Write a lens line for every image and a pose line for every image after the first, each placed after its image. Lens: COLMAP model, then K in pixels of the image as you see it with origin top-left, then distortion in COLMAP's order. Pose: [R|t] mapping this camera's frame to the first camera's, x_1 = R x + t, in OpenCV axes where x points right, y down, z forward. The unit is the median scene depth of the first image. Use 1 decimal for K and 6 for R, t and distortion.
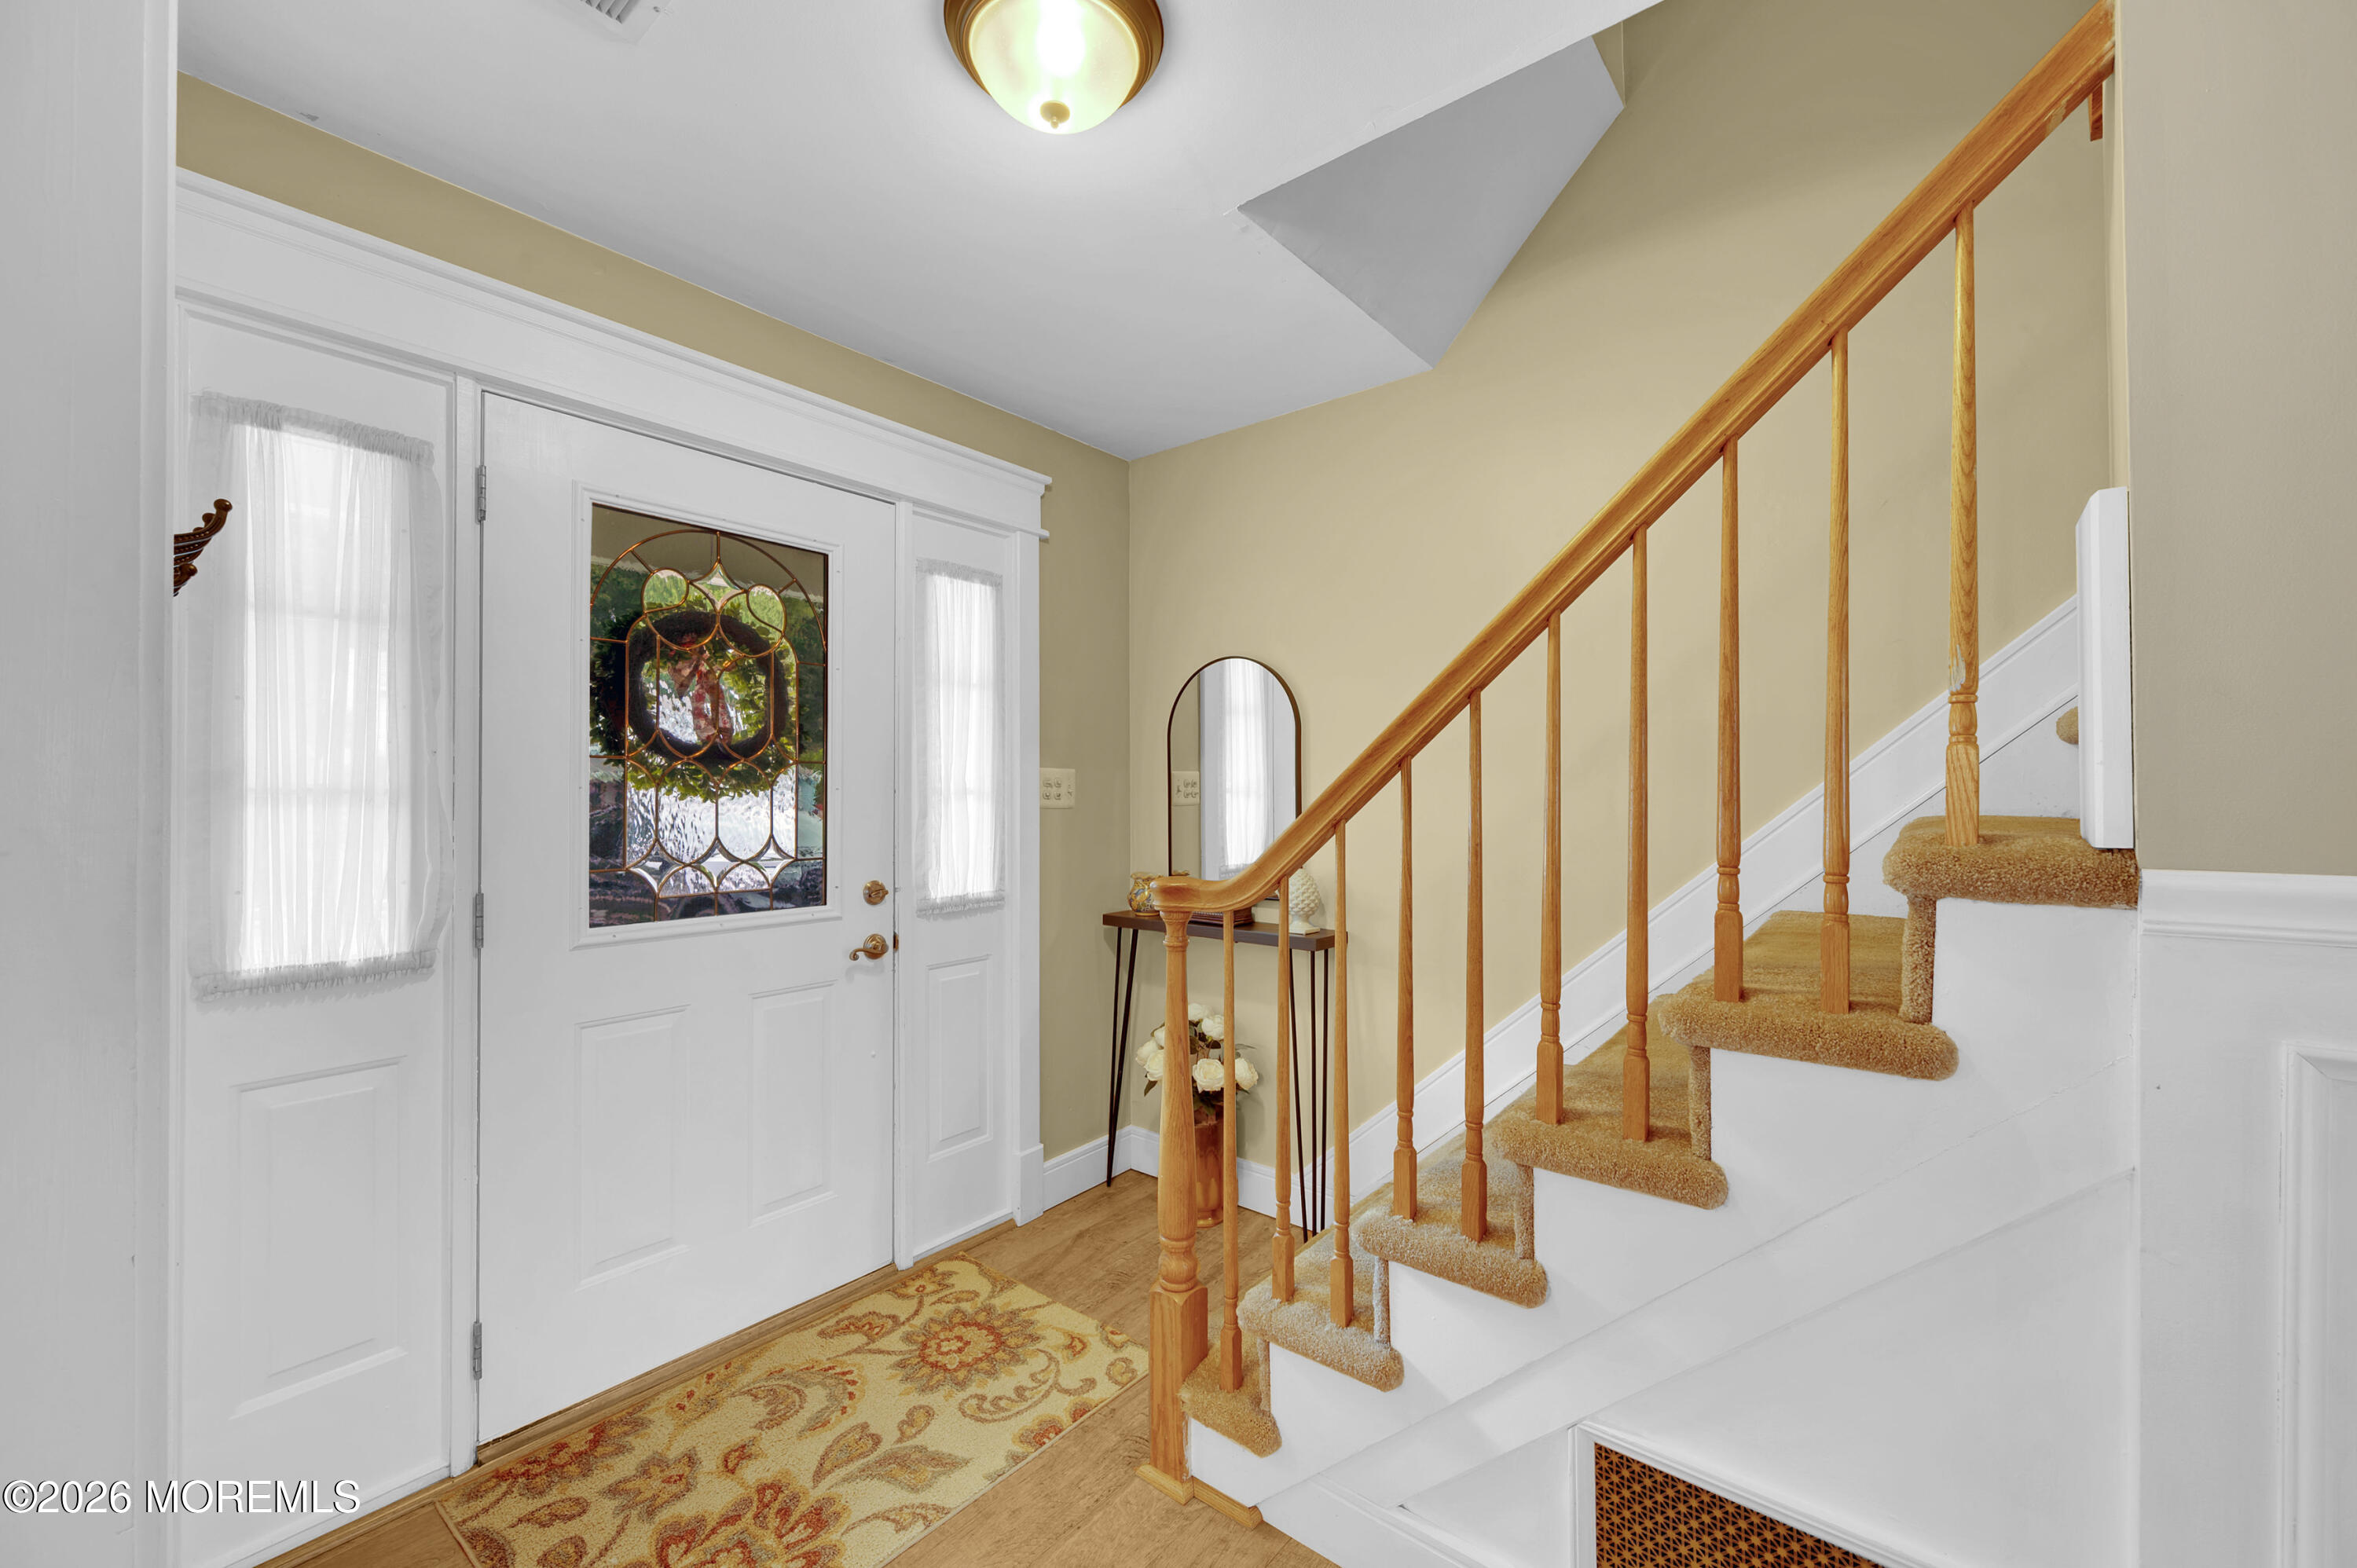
lens RADIAL K [[917.8, 0, 1174.7], [0, 917.8, 785.5], [0, 0, 1]] dist [-0.001084, -0.000095]
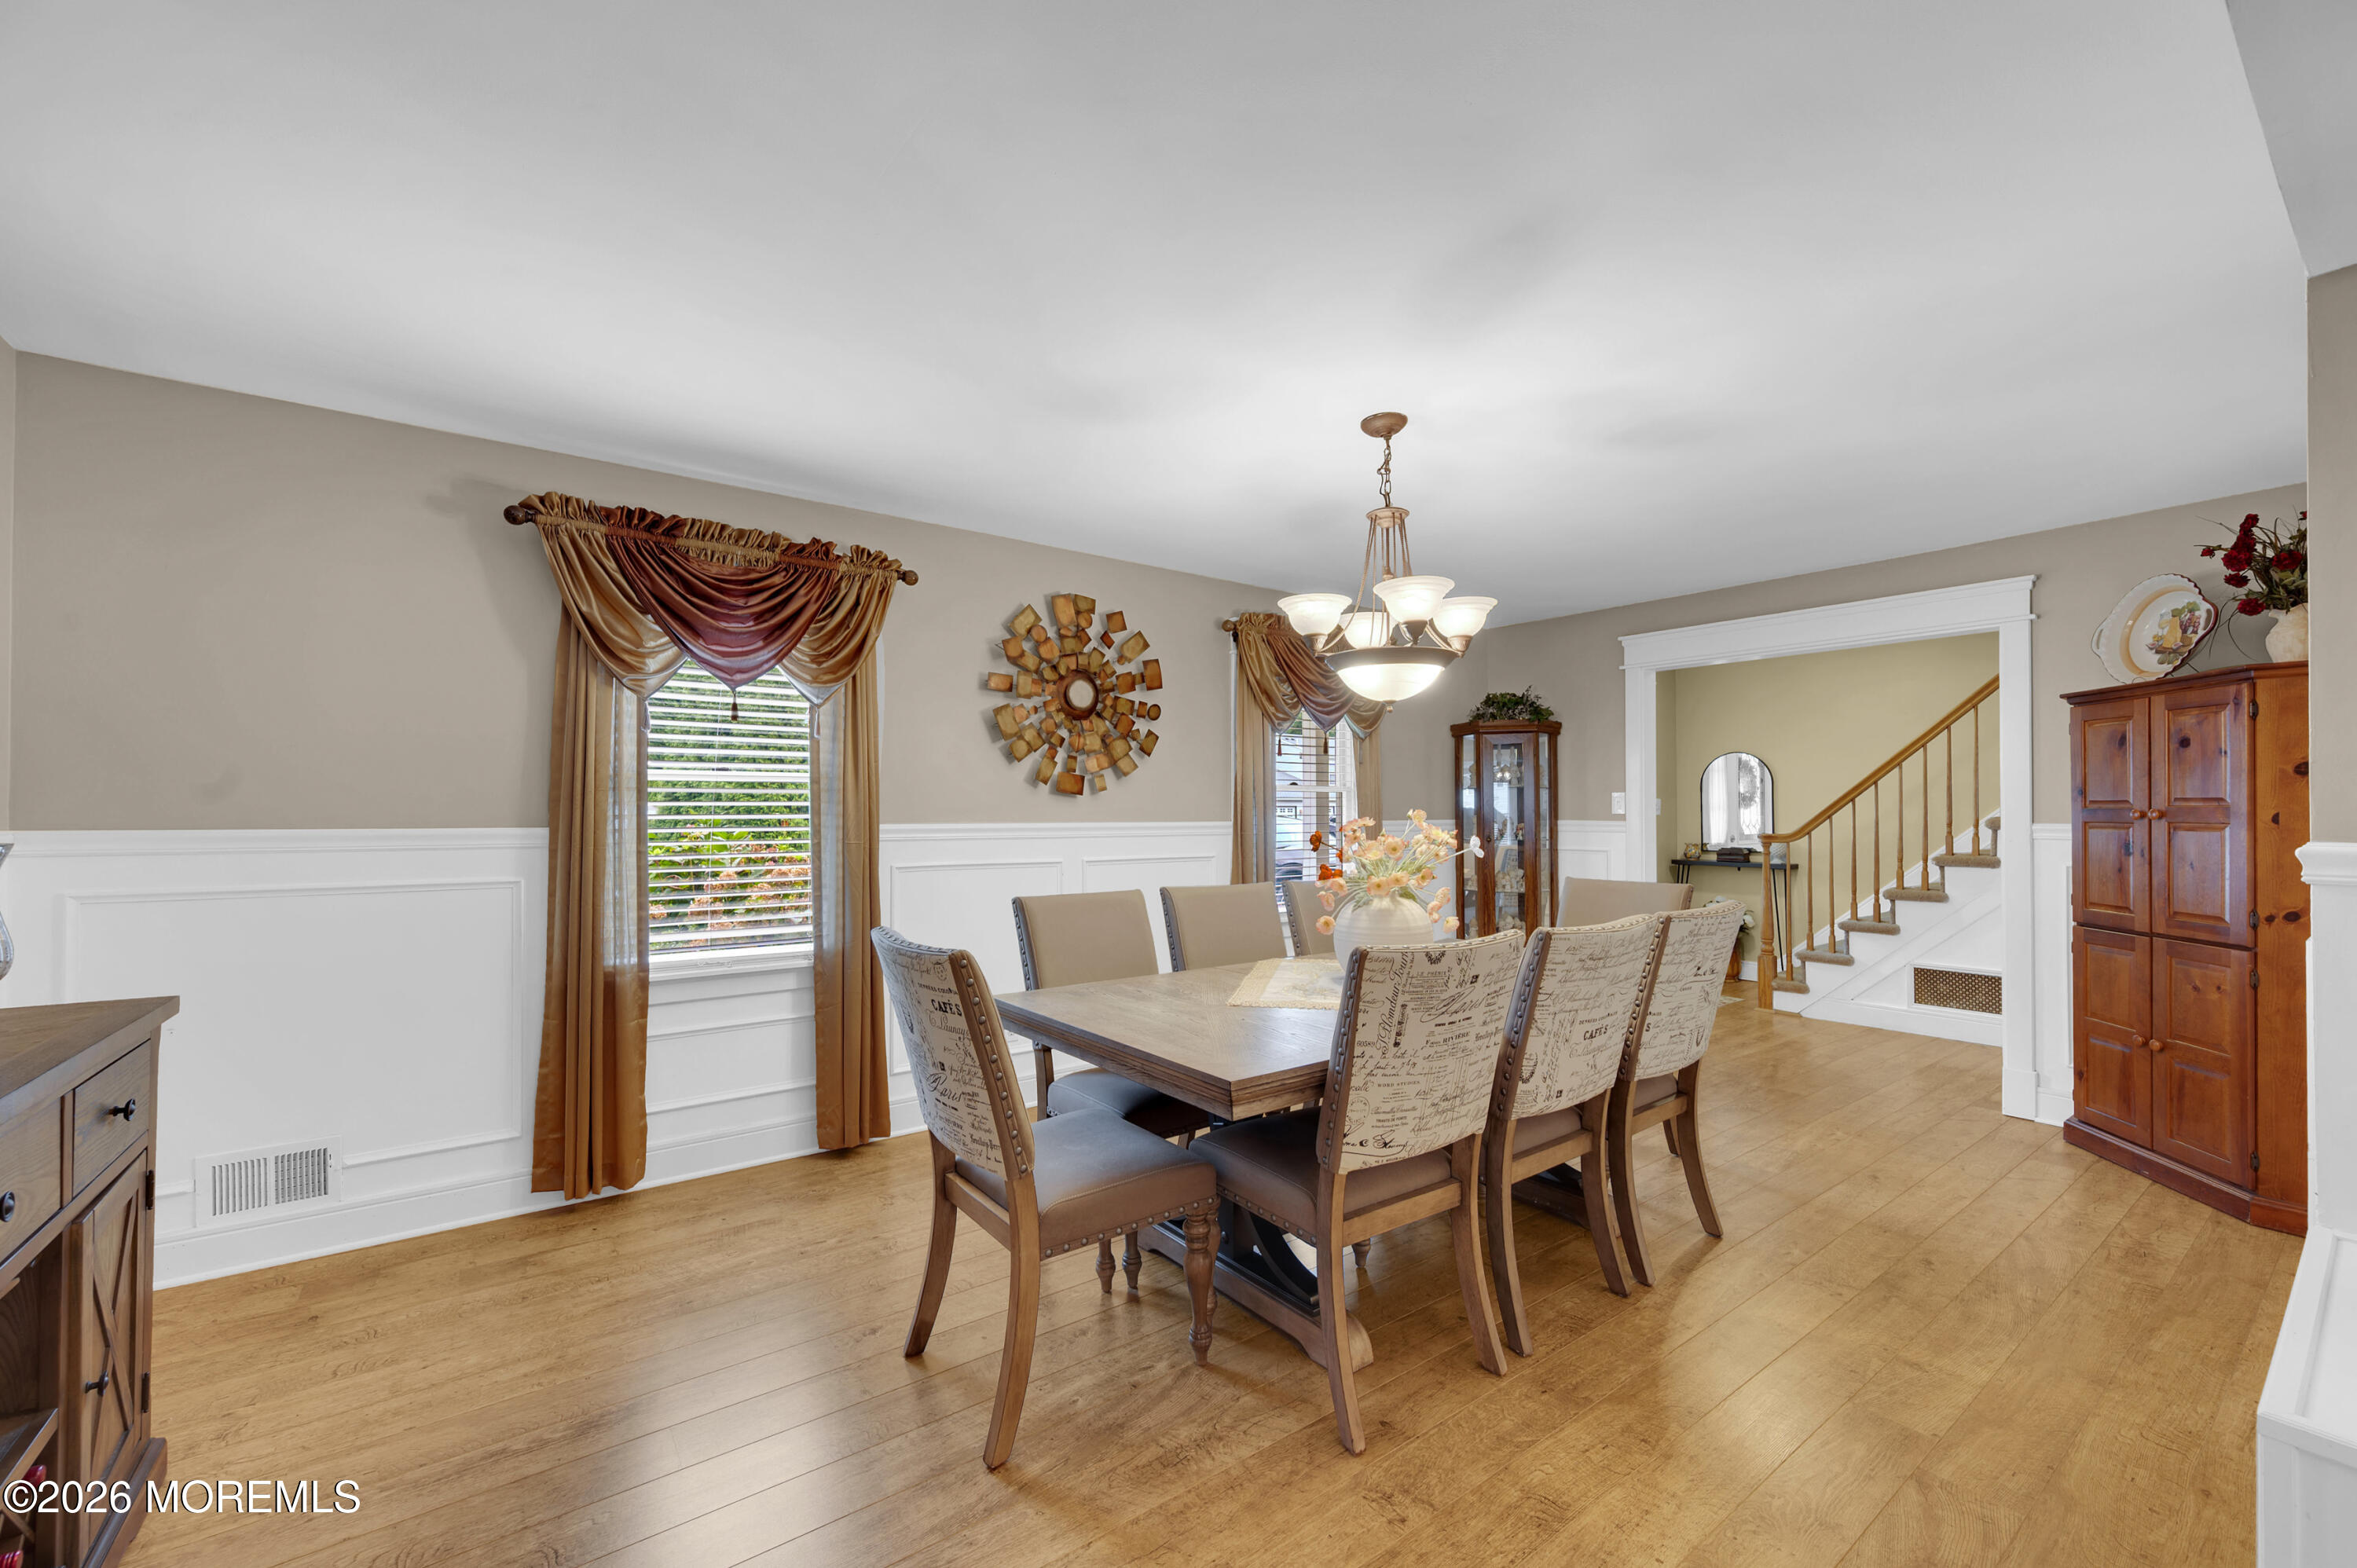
lens RADIAL K [[917.8, 0, 1174.7], [0, 917.8, 785.5], [0, 0, 1]] dist [-0.001084, -0.000095]
pose [[0.965861, 0.000230, -0.259061, -1.299224], [-0.004089, 0.999889, -0.014358, -0.013799], [0.259028, 0.014927, 0.965754, -2.976074]]
